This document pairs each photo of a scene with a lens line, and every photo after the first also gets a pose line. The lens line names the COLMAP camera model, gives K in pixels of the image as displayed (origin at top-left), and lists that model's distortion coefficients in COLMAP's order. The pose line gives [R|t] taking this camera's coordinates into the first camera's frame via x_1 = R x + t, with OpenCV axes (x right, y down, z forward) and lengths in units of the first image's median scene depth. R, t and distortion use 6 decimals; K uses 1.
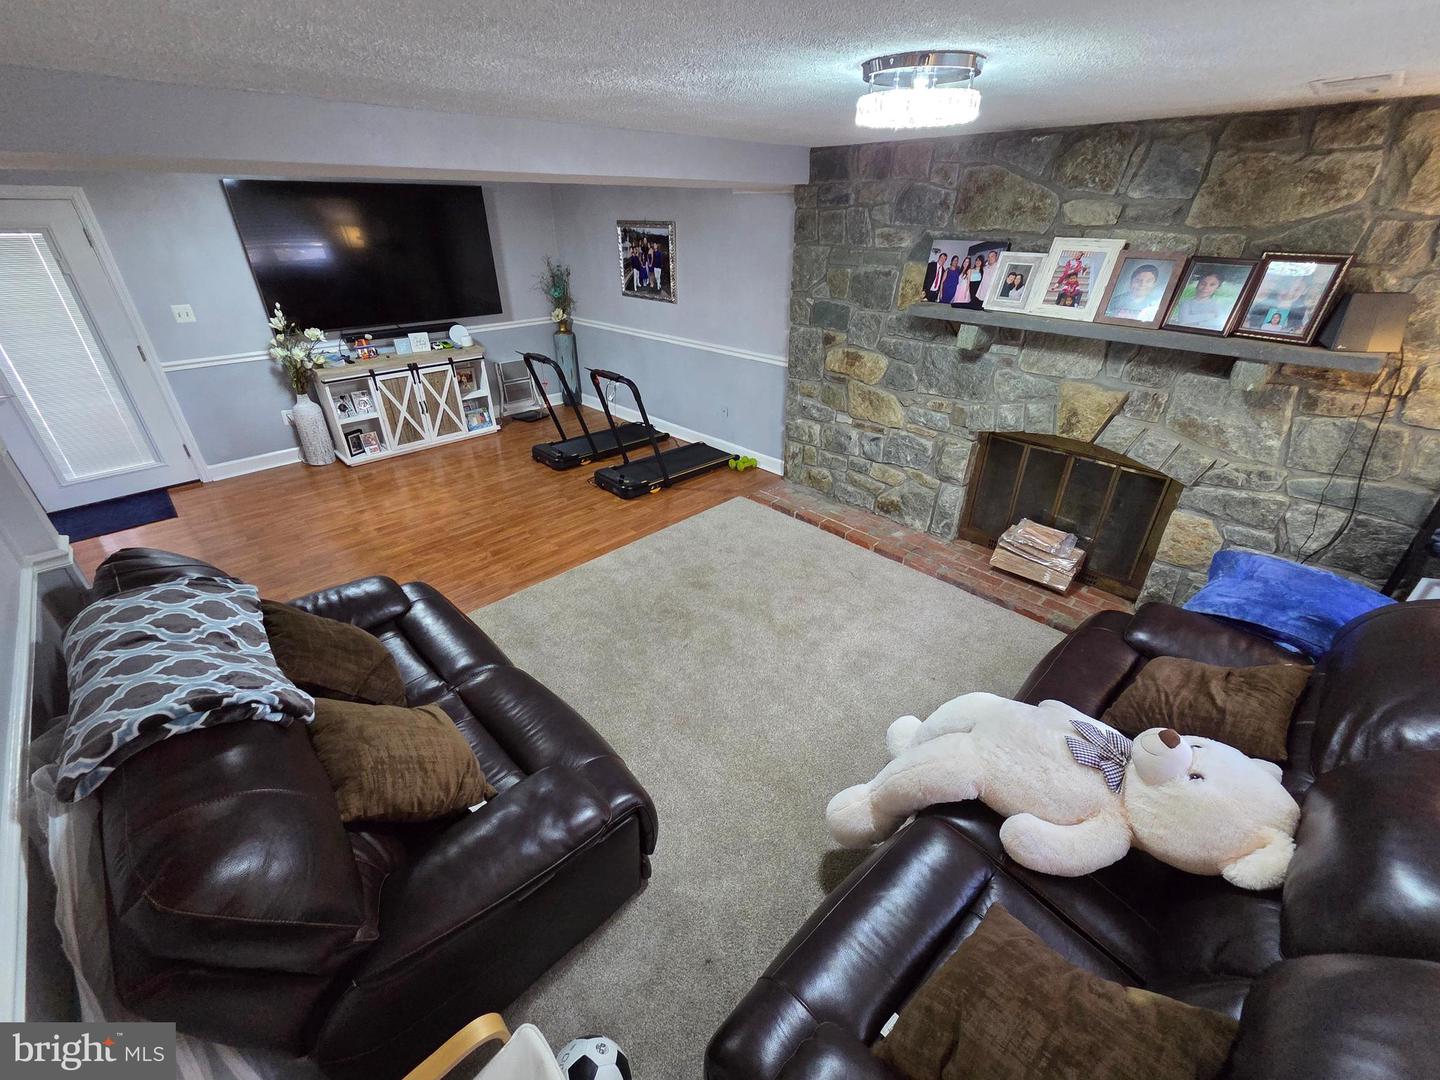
lens RADIAL K [[593.1, 0, 719.2], [0, 593.1, 542.4], [0, 0, 1]] dist [0.003747, -0.001368]
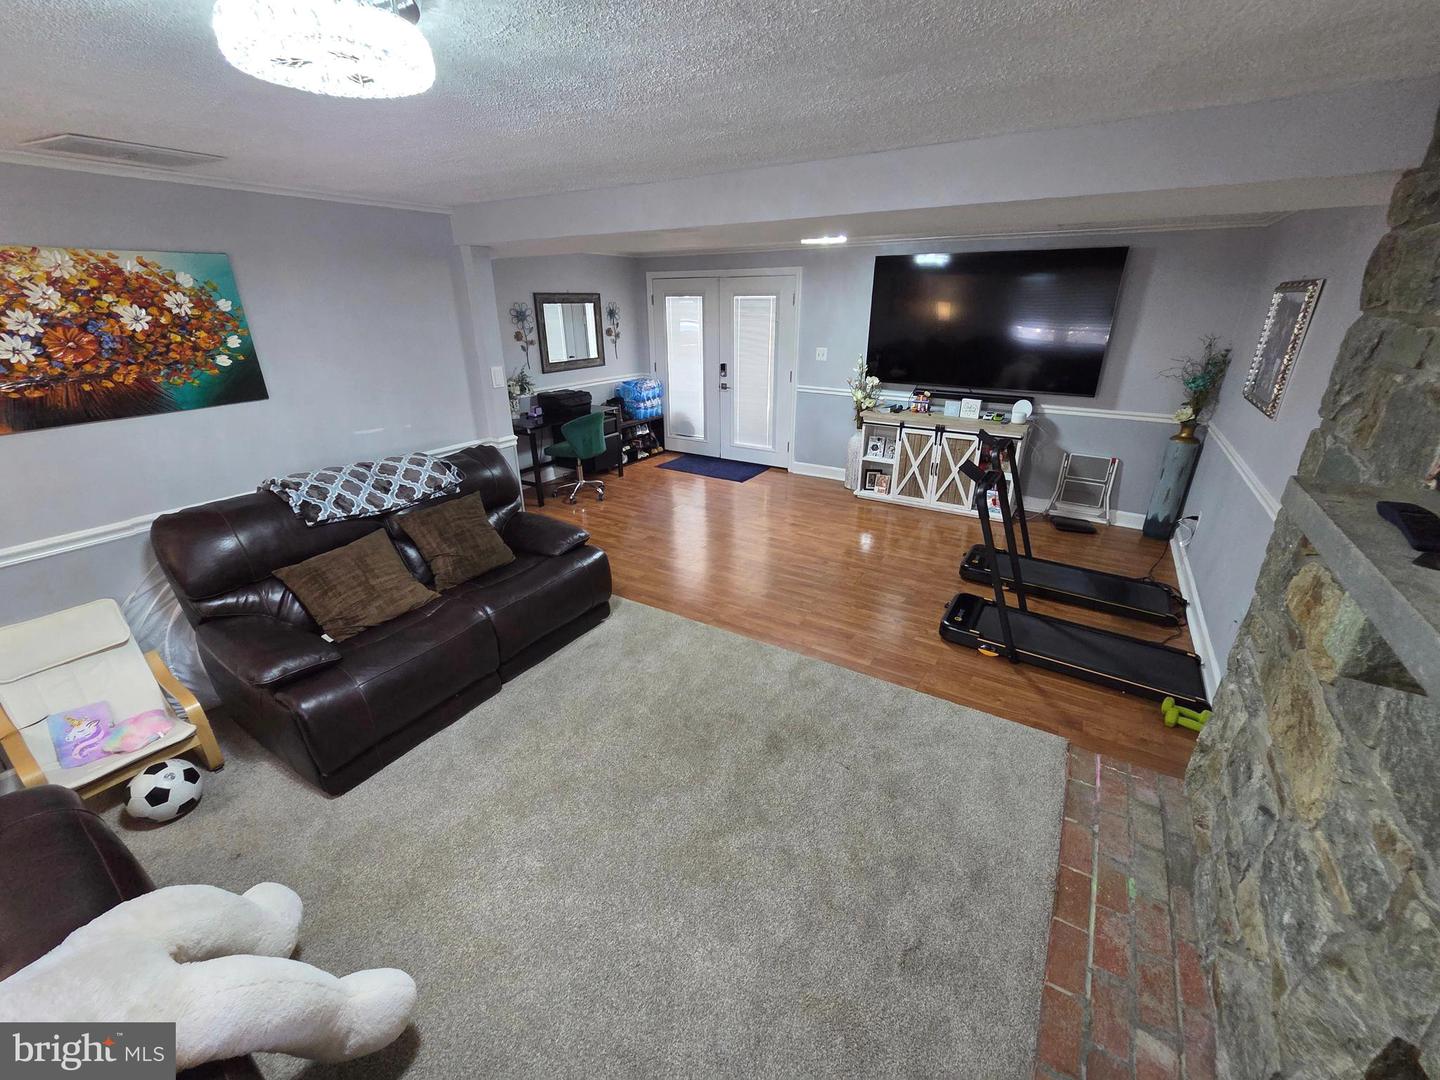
lens RADIAL K [[593.1, 0, 717.3], [0, 593.1, 535.7], [0, 0, 1]] dist [0.003747, -0.001368]
pose [[0.225620, 0.360338, -0.905126, 0.350855], [-0.471786, 0.853282, 0.222096, -0.185276], [0.852357, 0.376916, 0.362520, 0.388670]]
